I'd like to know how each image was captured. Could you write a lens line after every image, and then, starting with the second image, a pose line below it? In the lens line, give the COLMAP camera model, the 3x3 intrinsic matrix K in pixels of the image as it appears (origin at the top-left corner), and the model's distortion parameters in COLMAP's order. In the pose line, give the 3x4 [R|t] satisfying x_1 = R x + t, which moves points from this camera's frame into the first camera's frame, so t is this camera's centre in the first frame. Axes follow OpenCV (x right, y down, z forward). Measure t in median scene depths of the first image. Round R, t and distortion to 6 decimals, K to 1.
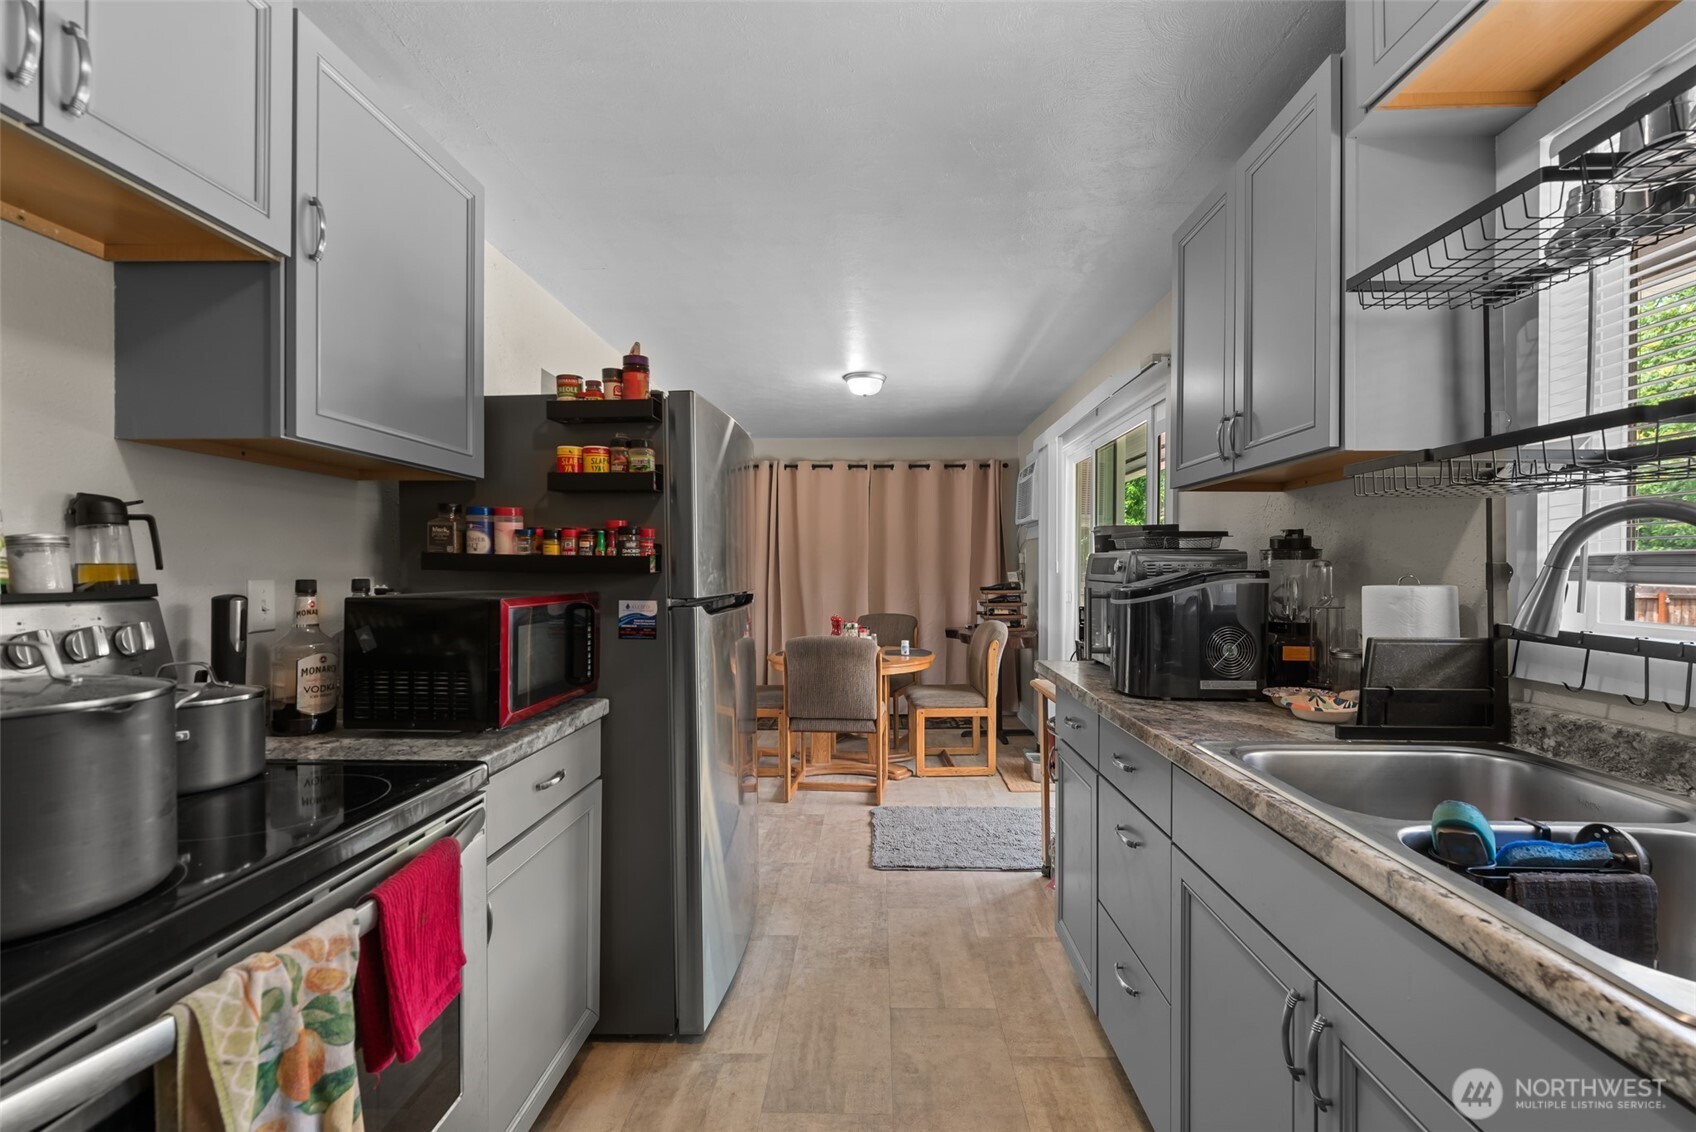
lens RADIAL K [[724.2, 0, 846.5], [0, 724.2, 568.5], [0, 0, 1]] dist [0.001651, -0.000448]
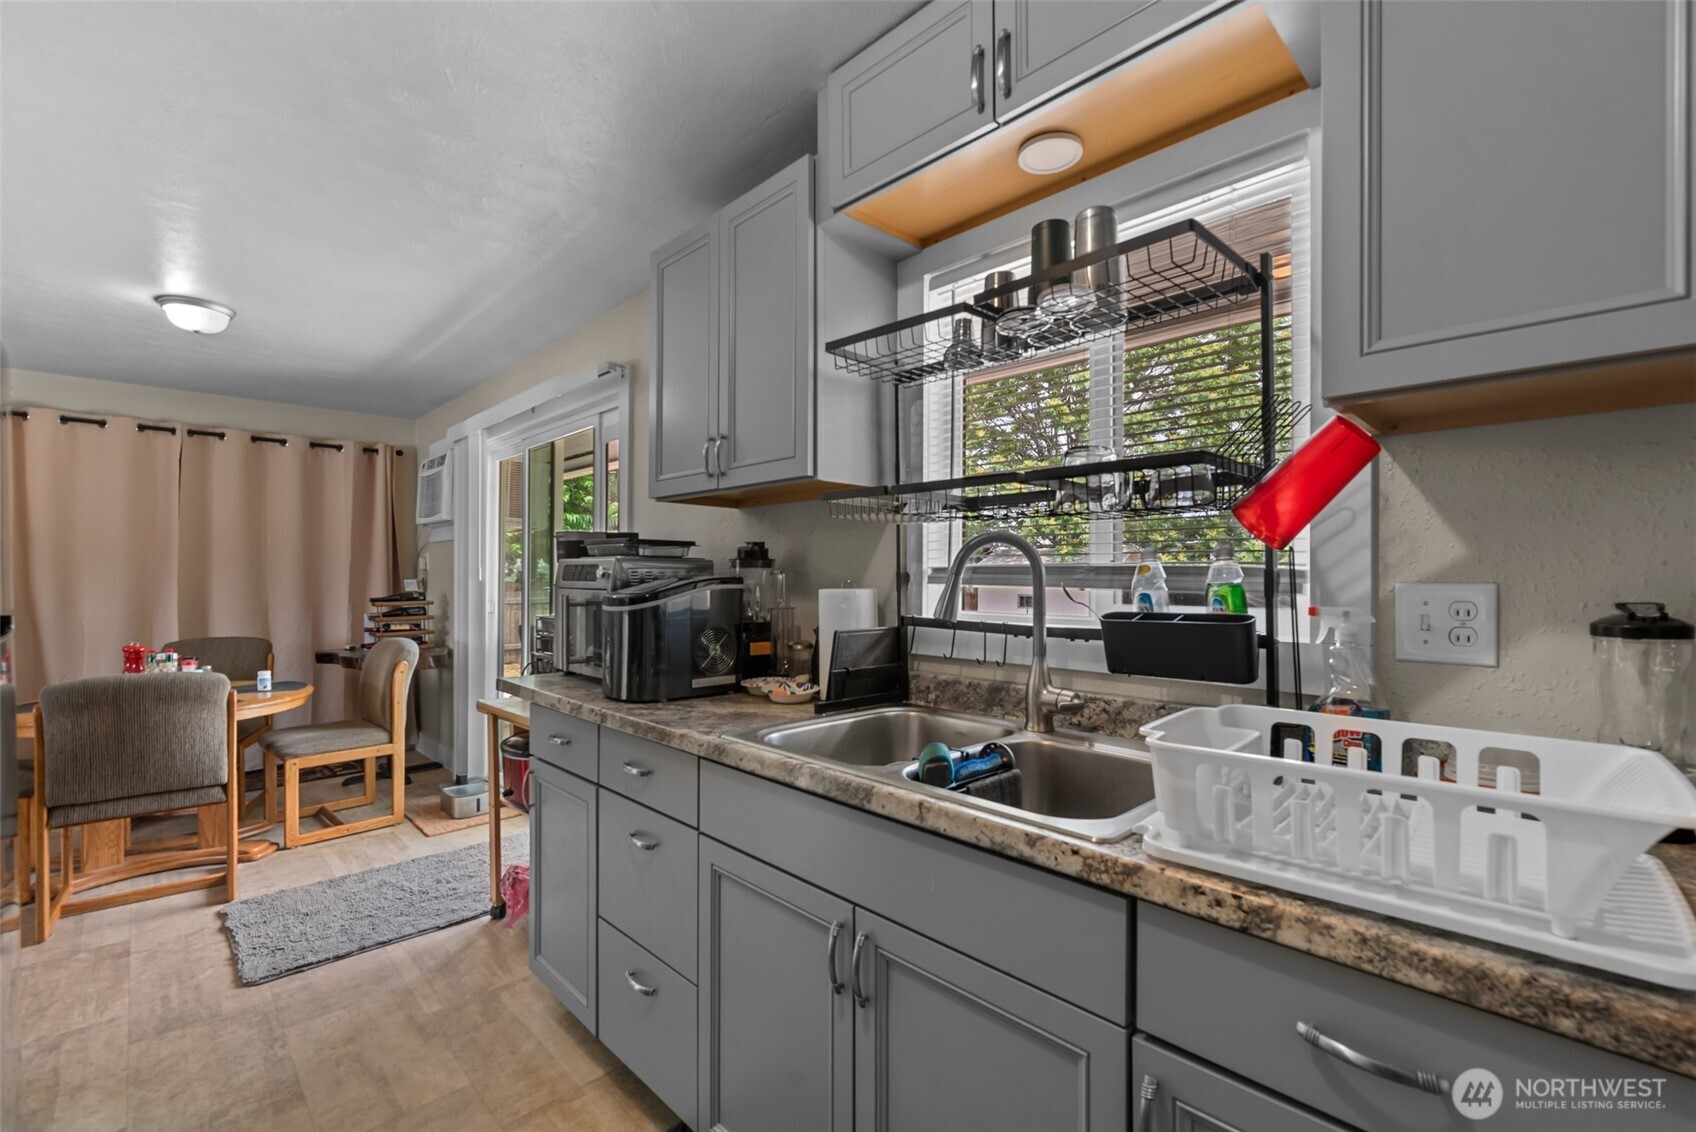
lens RADIAL K [[750.1, 0, 851.8], [0, 750.1, 574.8], [0, 0, 1]] dist [0.001331, -0.000150]
pose [[0.689655, 0.002012, 0.724135, -0.105553], [-0.000898, 0.999998, -0.001923, 0.000585], [-0.724137, 0.000676, 0.689656, 0.042073]]
